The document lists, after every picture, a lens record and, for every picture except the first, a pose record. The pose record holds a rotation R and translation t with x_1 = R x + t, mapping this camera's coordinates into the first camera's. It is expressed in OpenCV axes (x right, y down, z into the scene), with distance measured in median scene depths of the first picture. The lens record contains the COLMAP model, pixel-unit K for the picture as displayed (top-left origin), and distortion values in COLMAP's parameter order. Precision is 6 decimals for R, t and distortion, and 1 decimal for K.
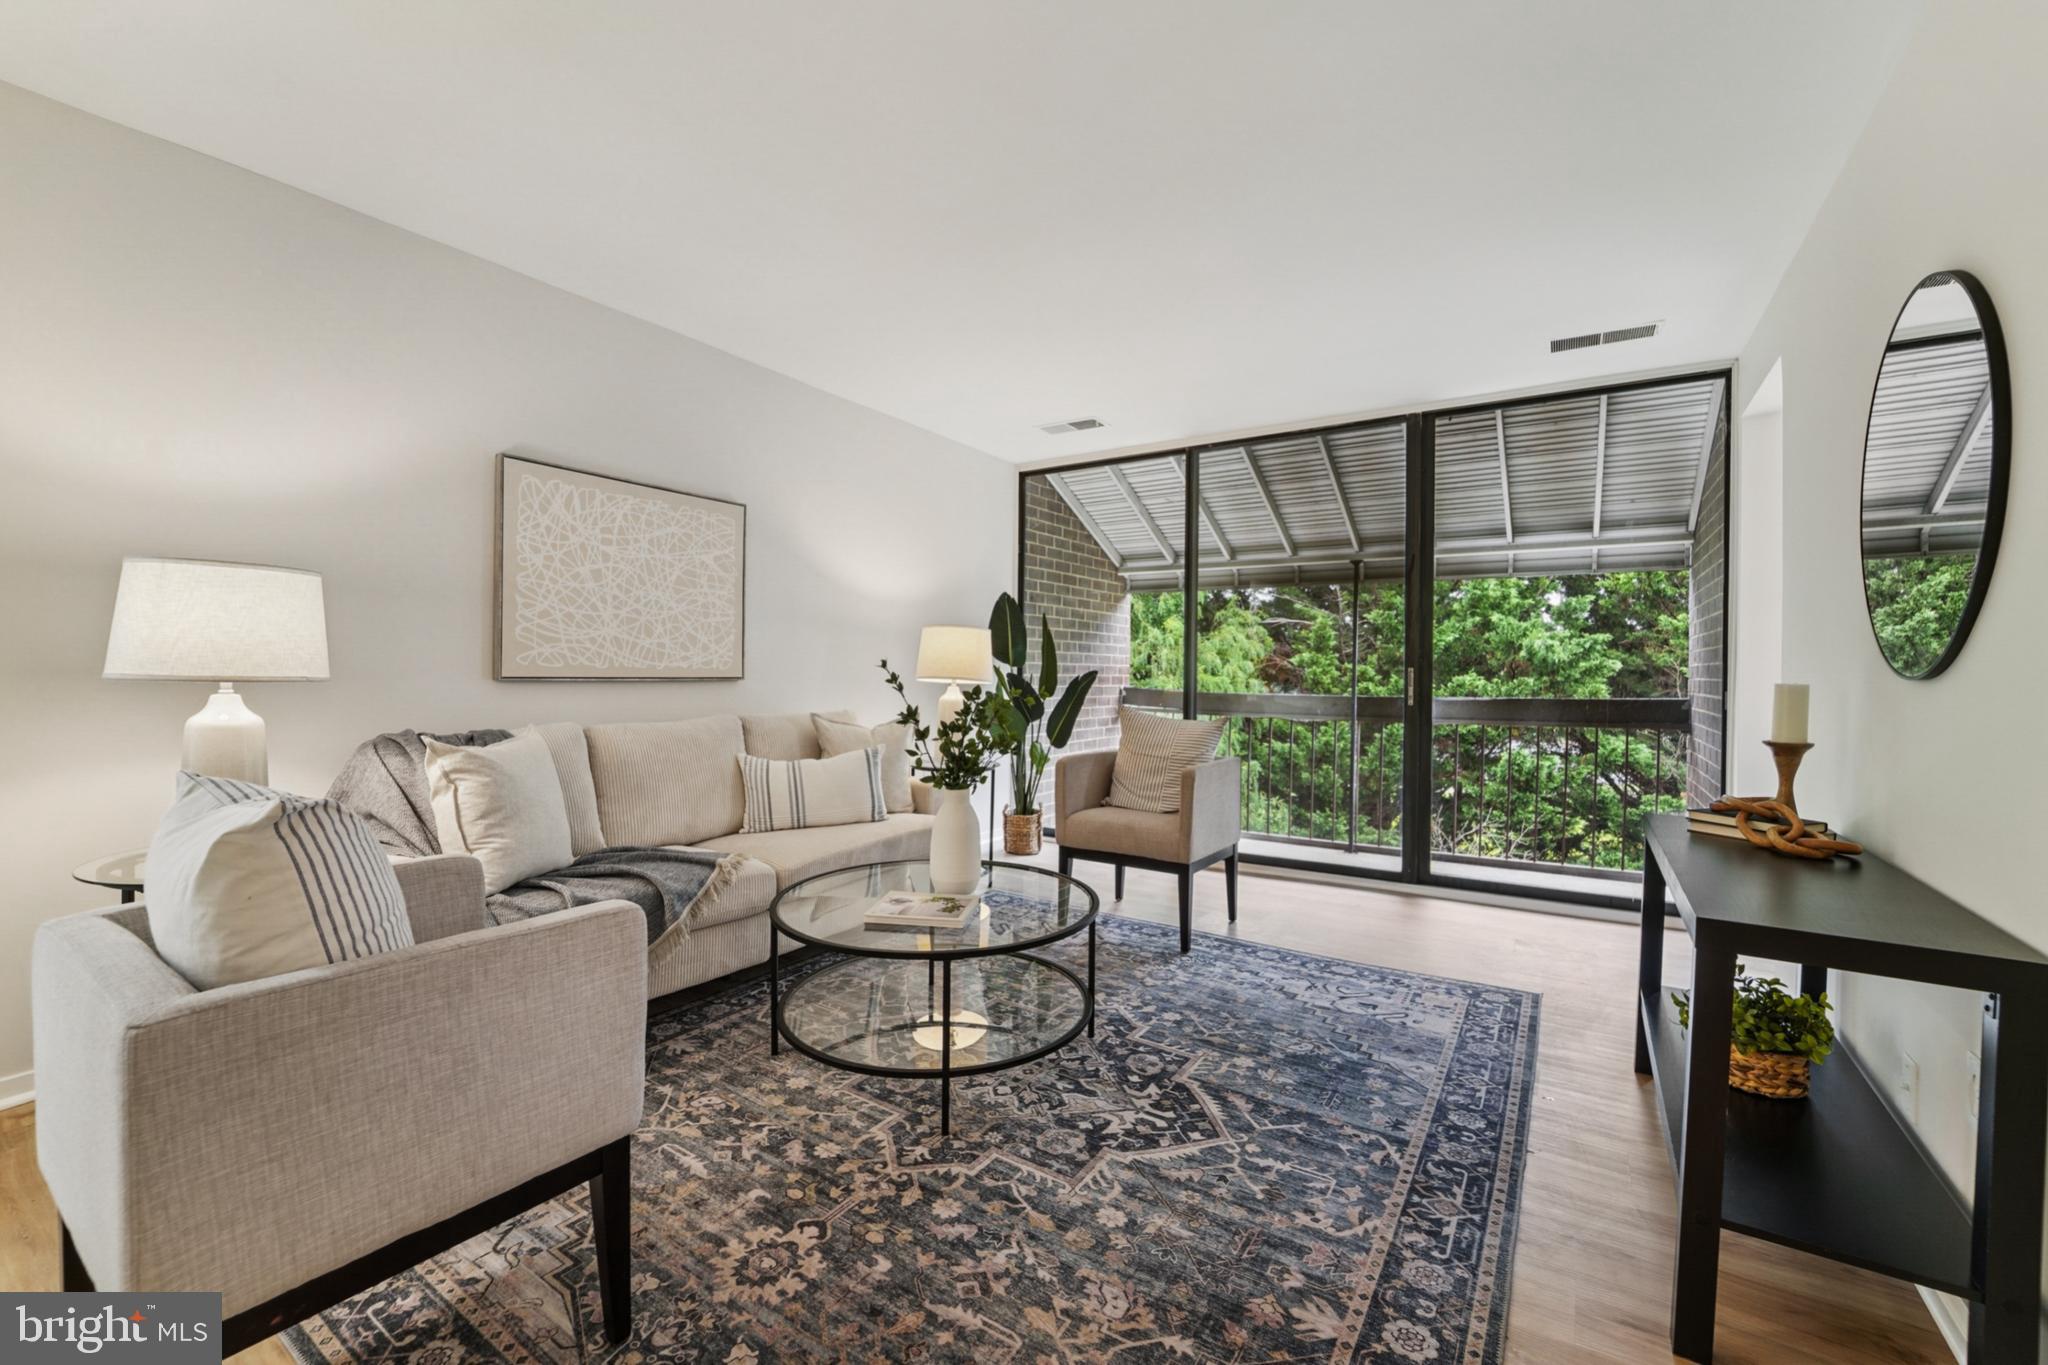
lens RADIAL K [[829.3, 0, 1033.3], [0, 829.3, 675.0], [0, 0, 1]] dist [-0.025163, 0.000614]
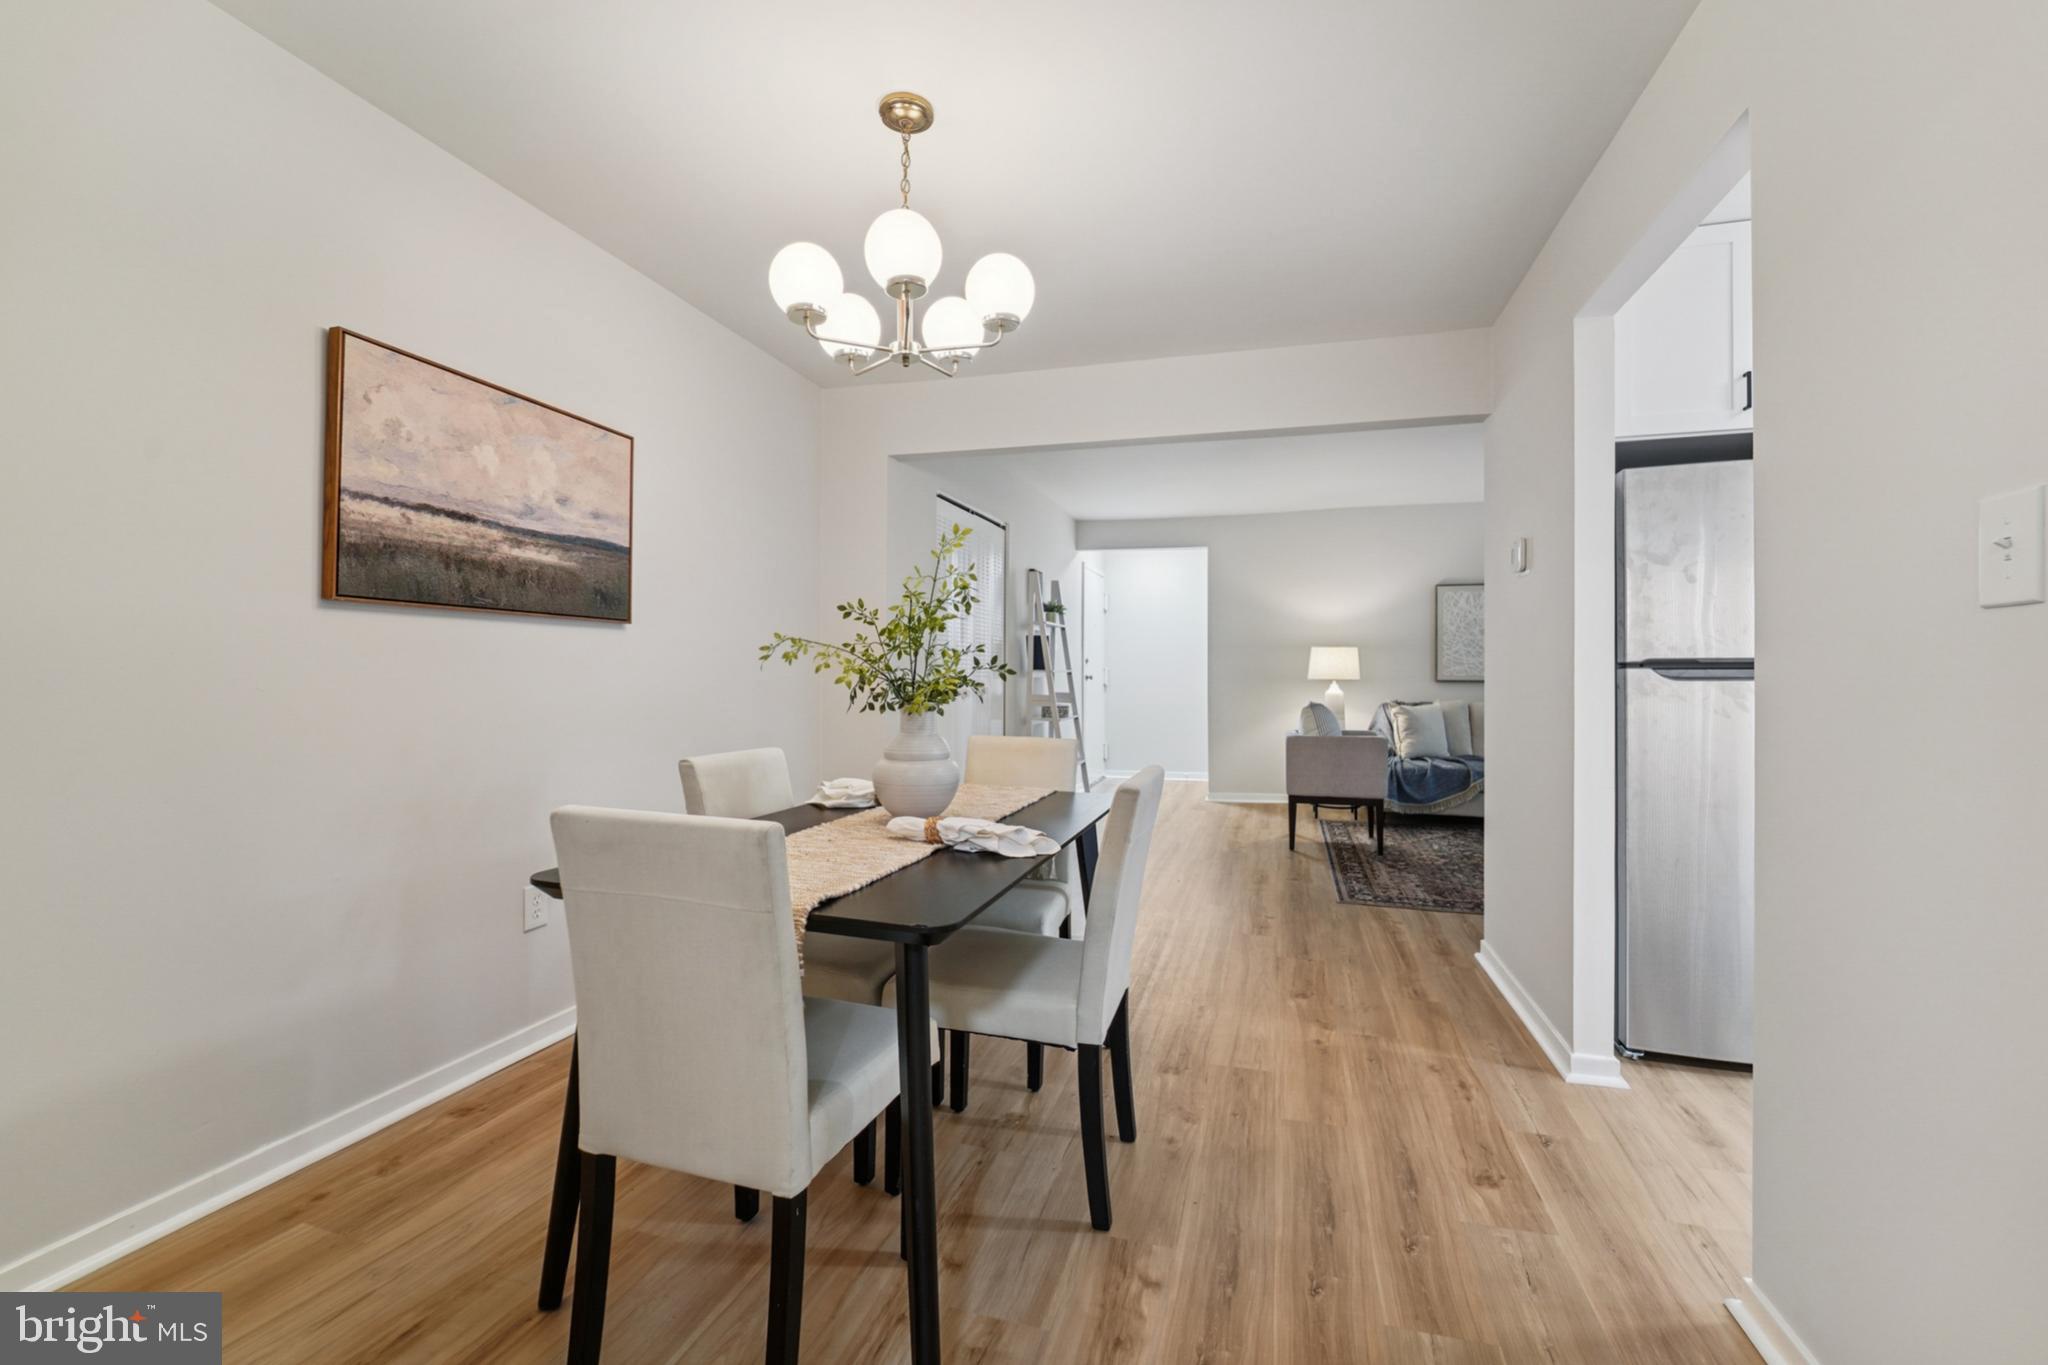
lens RADIAL K [[829.3, 0, 1022.7], [0, 829.3, 676.1], [0, 0, 1]] dist [-0.025163, 0.000614]
pose [[0.274590, -0.006638, -0.961538, 1.397372], [-0.002819, 0.999966, -0.007708, 0.013503], [0.961557, 0.004827, 0.274562, -0.847693]]
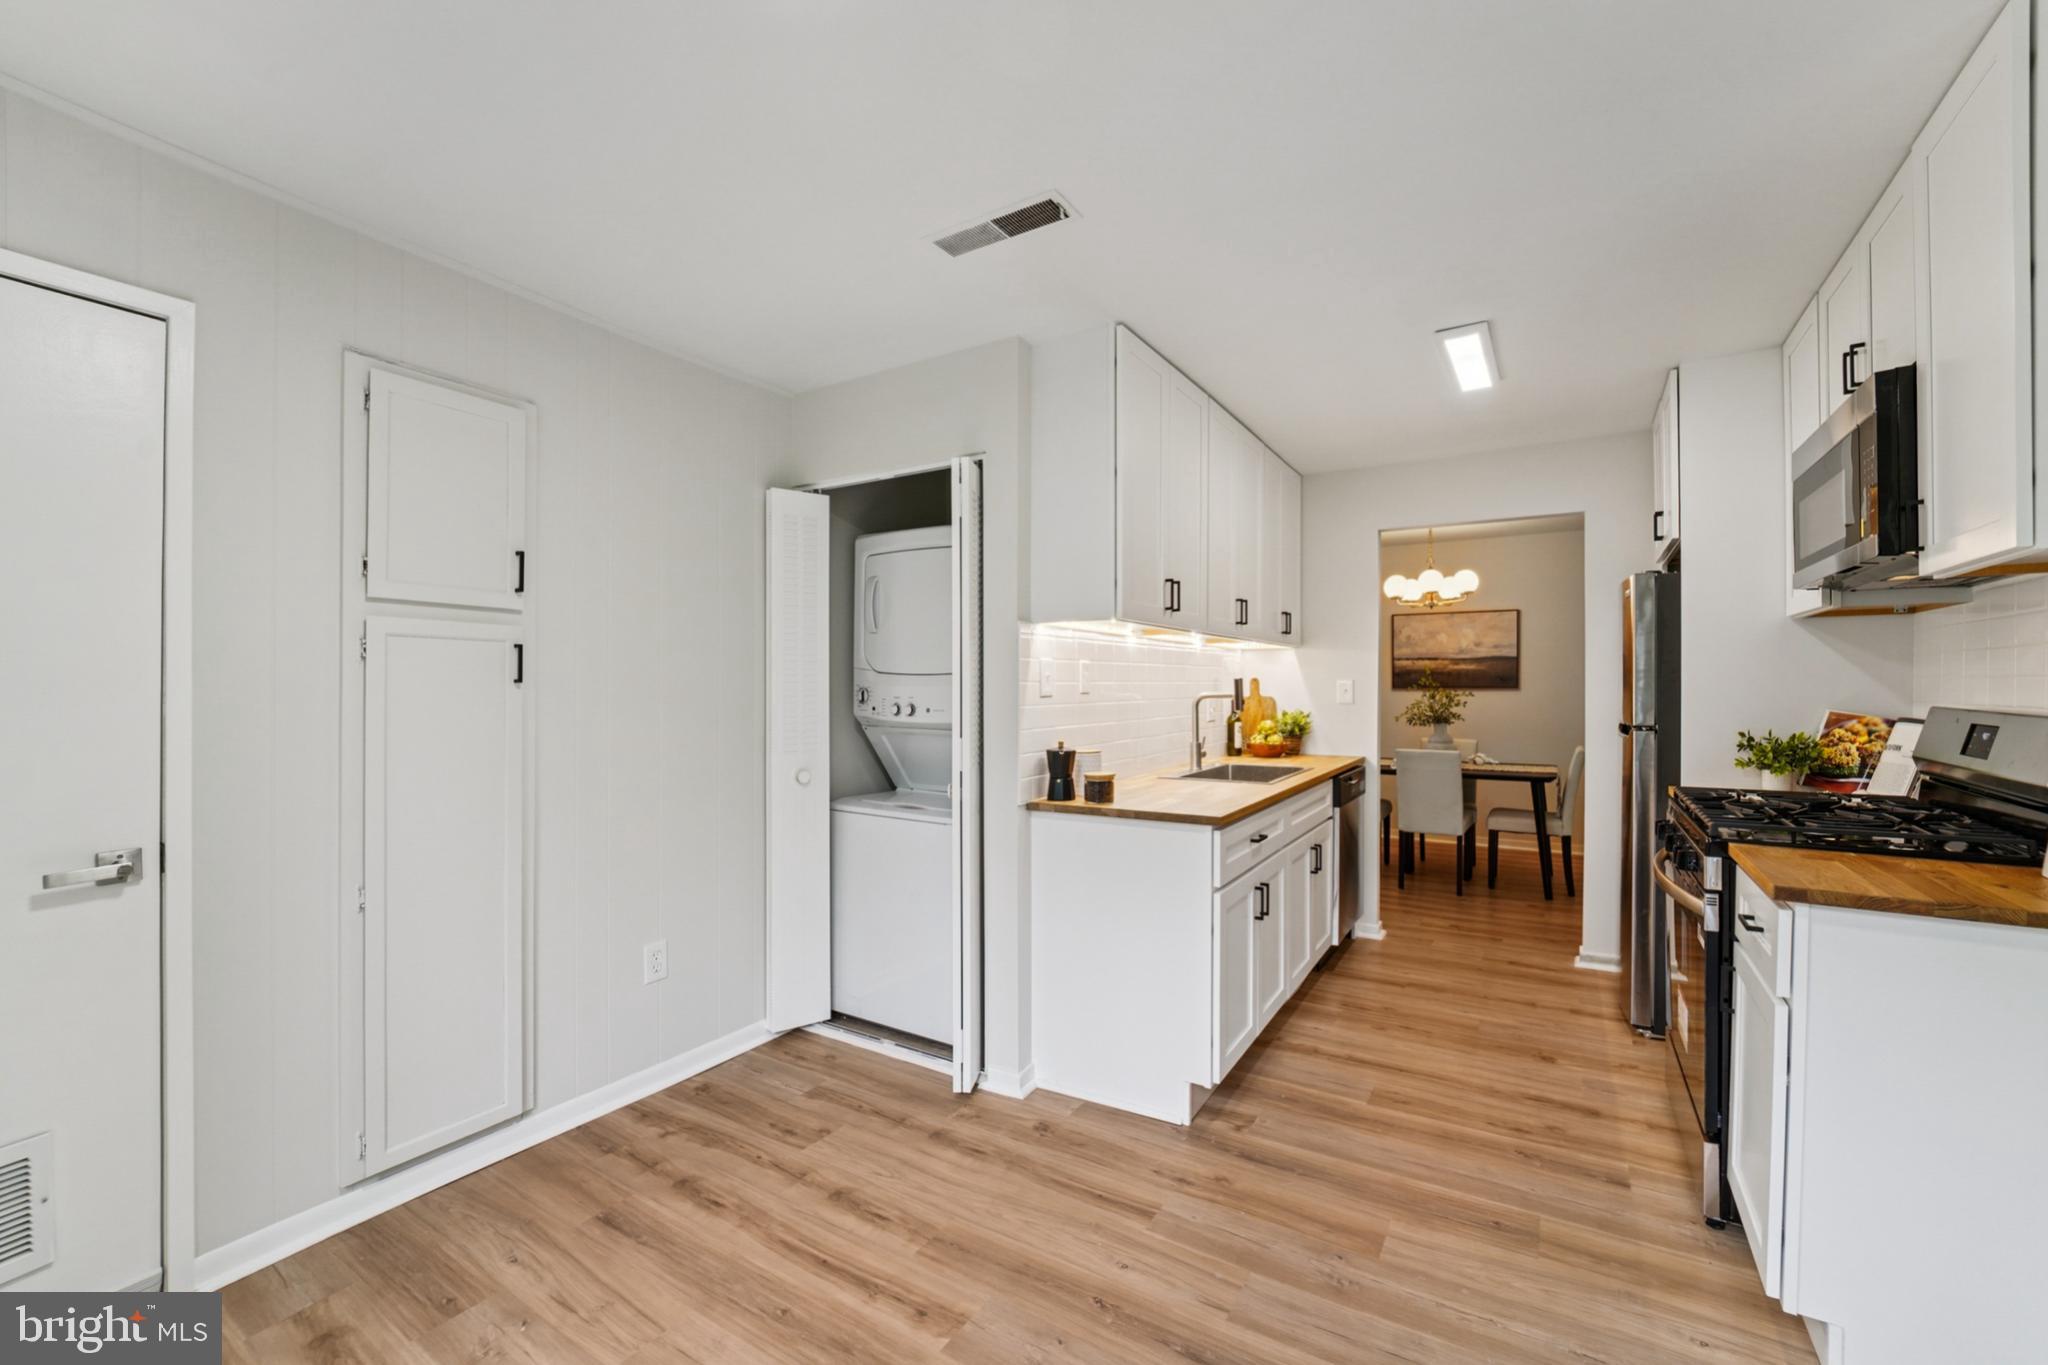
lens RADIAL K [[829.3, 0, 1028.1], [0, 829.3, 699.8], [0, 0, 1]] dist [-0.025163, 0.000614]
pose [[-0.999961, -0.000061, -0.008833, 1.760255], [-0.000253, 0.999765, 0.021690, -0.081811], [0.008830, 0.021691, -0.999726, 1.496148]]
